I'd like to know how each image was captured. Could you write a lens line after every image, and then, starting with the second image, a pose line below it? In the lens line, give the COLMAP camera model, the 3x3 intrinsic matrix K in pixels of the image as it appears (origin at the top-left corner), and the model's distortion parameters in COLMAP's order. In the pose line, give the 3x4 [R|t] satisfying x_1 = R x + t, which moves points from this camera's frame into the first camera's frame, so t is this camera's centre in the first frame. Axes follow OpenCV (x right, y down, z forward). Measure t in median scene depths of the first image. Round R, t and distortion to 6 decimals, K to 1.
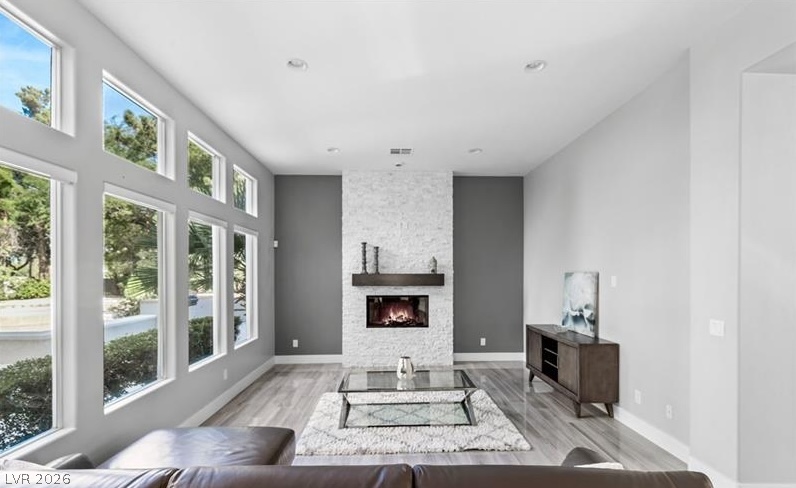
lens RADIAL K [[370.7, 0, 387.7], [0, 370.7, 271.6], [0, 0, 1]] dist [0.003395, 0.000266]
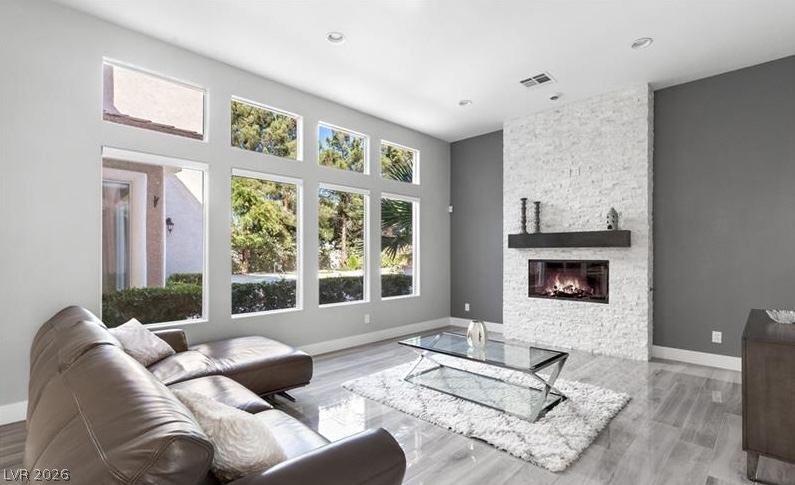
lens RADIAL K [[370.2, 0, 394.2], [0, 370.2, 248.7], [0, 0, 1]] dist [0.003395, 0.000266]
pose [[0.694396, -0.006245, -0.719566, 0.346842], [-0.000024, 0.999962, -0.008702, 0.047110], [0.719593, 0.006060, 0.694369, 0.176087]]
